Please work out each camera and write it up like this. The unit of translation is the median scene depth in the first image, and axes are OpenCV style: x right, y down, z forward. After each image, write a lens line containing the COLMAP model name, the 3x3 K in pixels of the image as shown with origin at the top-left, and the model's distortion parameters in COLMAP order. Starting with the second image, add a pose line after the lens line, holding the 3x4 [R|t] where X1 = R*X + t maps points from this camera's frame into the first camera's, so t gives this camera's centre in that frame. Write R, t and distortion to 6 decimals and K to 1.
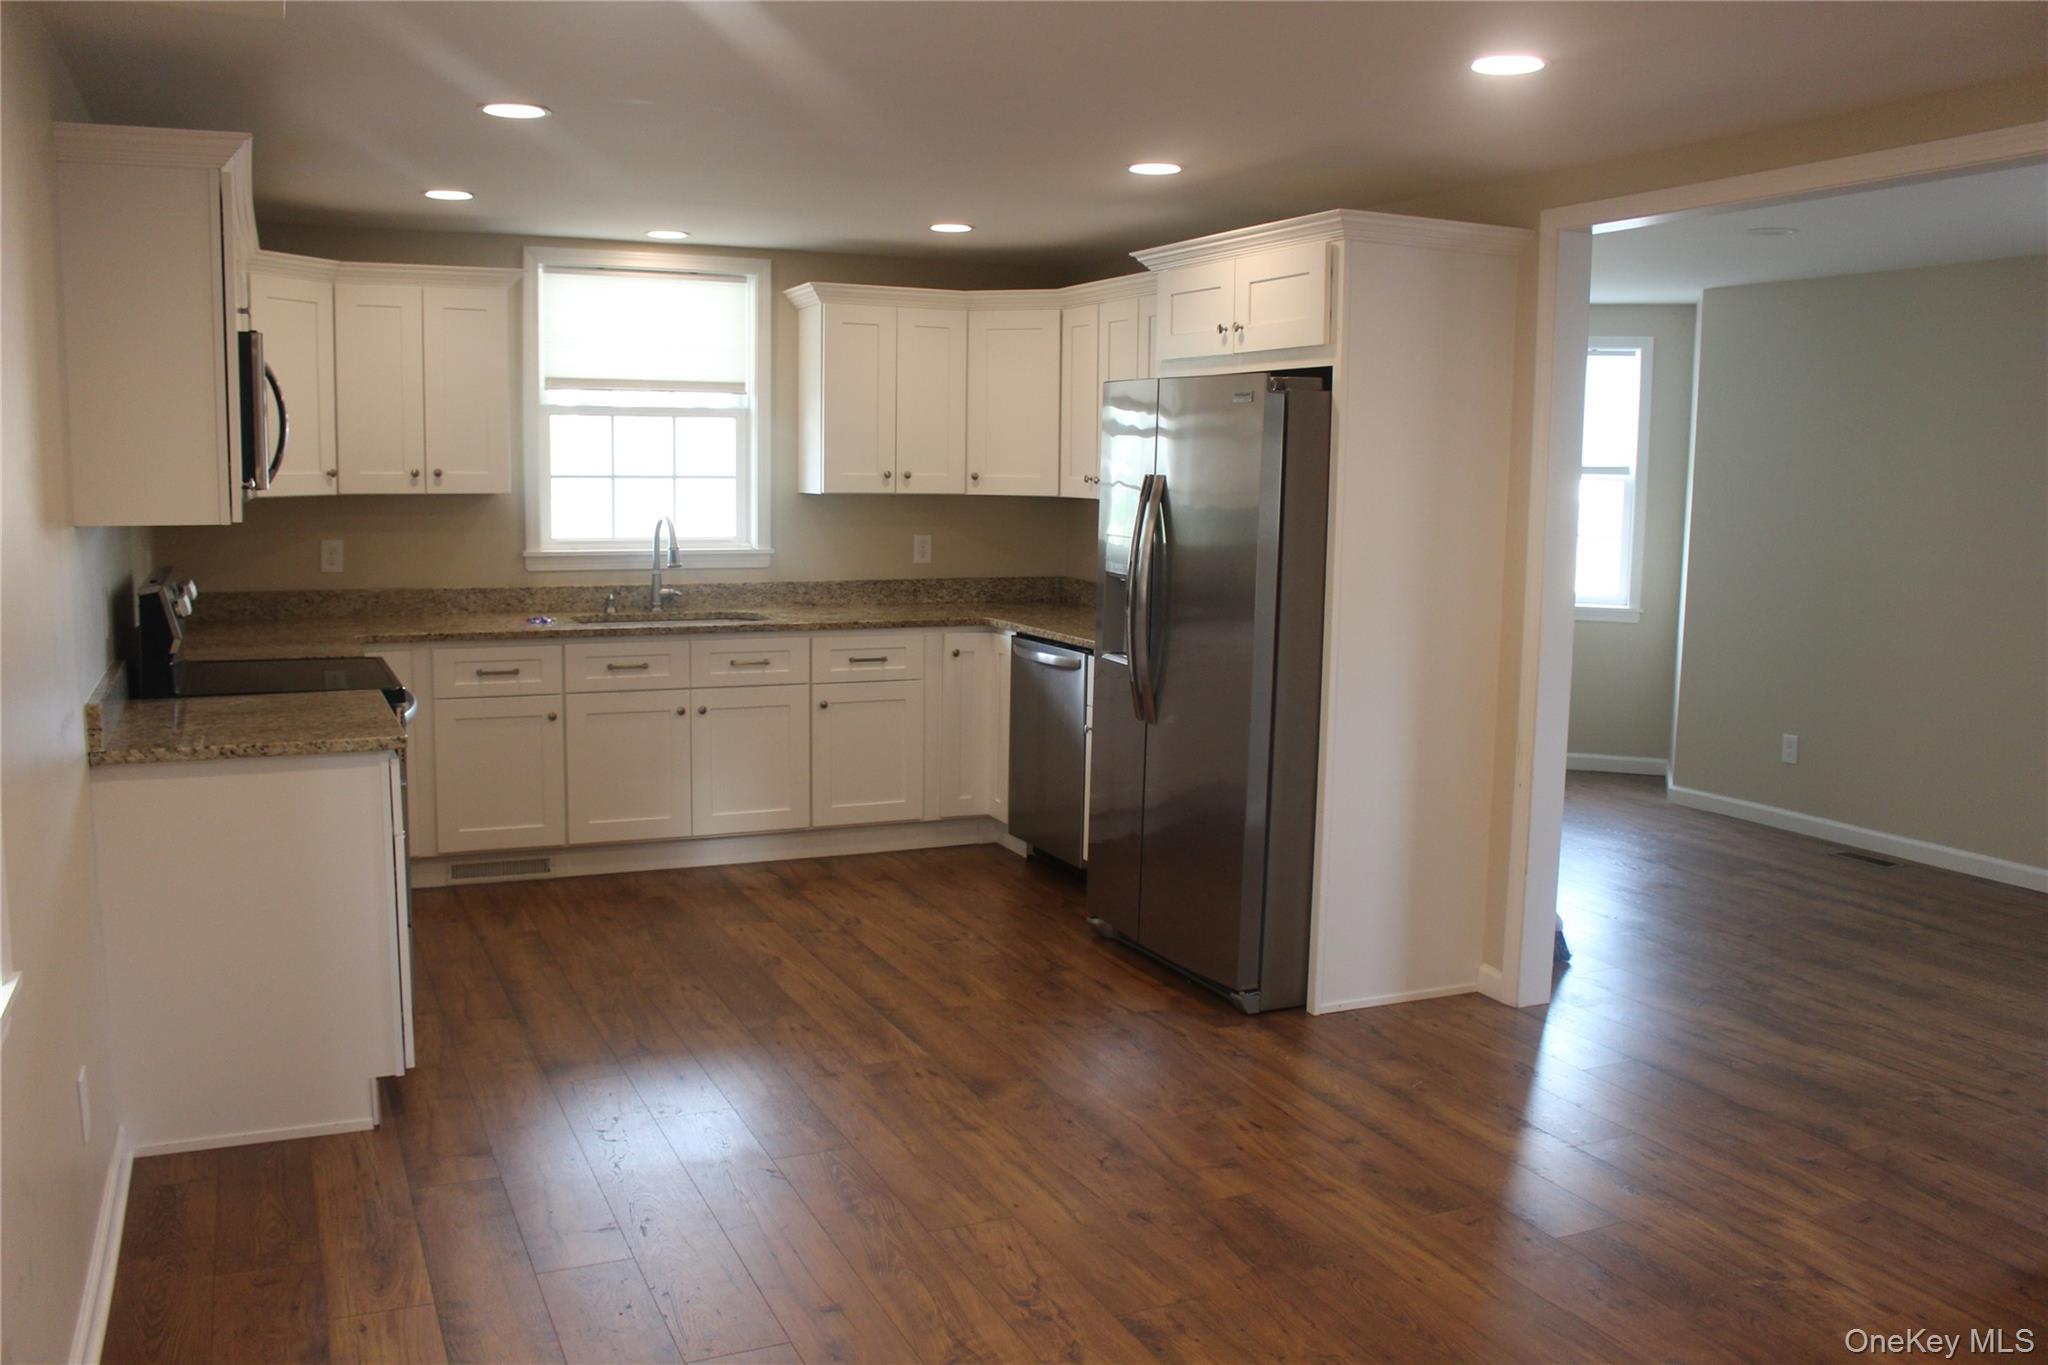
lens RADIAL K [[1680.4, 0, 1014.3], [0, 1680.4, 681.1], [0, 0, 1]] dist [-0.164265, 0.135002]
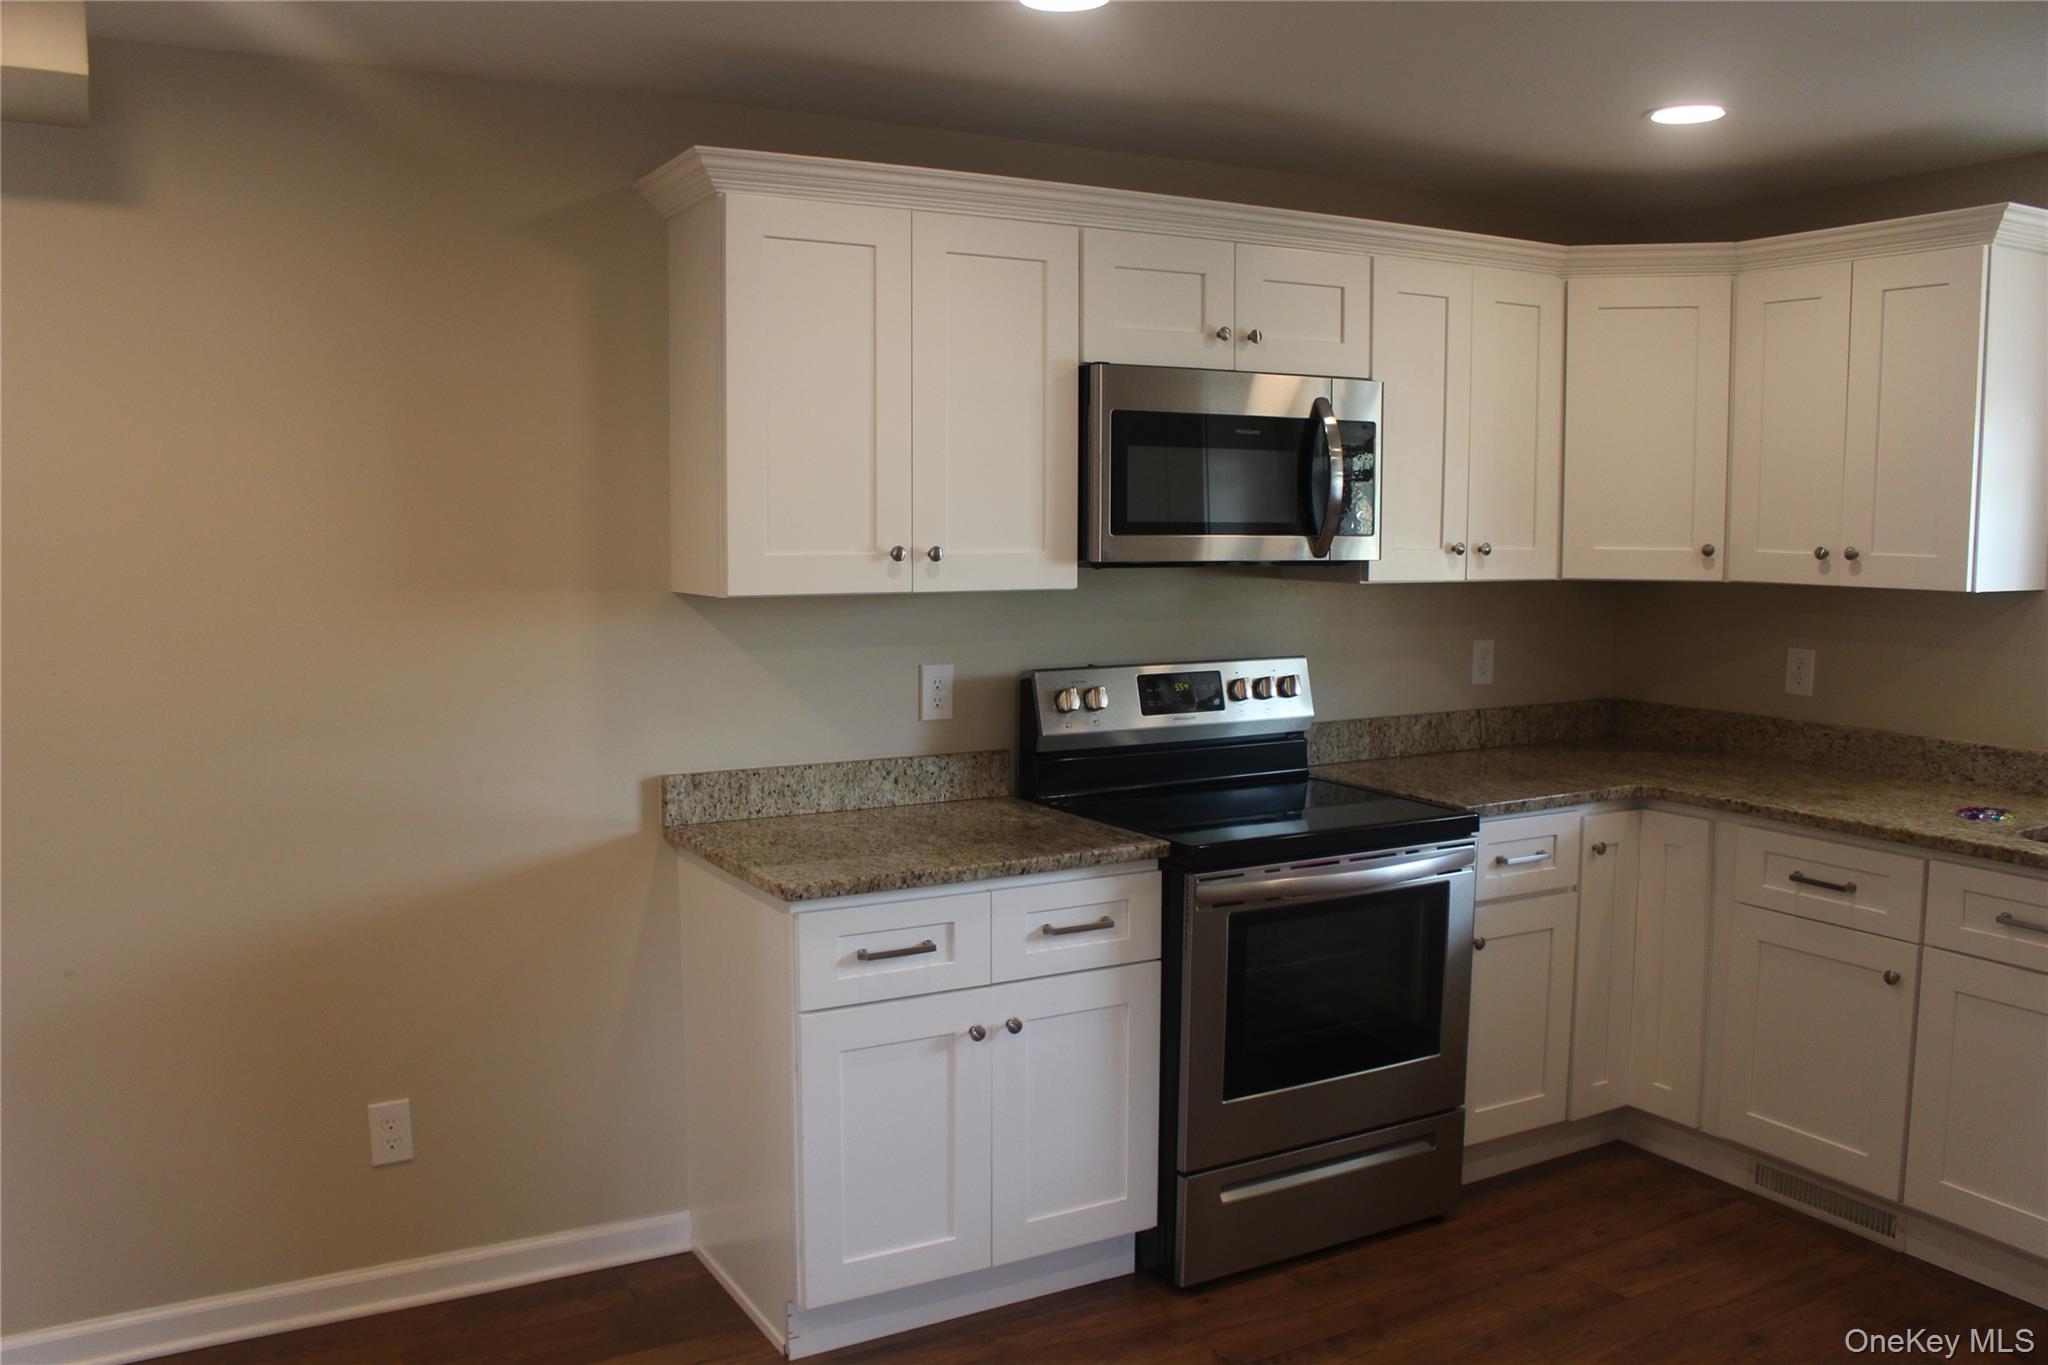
lens RADIAL K [[1680.4, 0, 1014.3], [0, 1680.4, 681.1], [0, 0, 1]] dist [-0.164265, 0.135002]
pose [[0.082080, 0.082346, -0.993218, 0.229460], [-0.132611, 0.988621, 0.071006, -0.074660], [0.987764, 0.125883, 0.092066, 0.591202]]
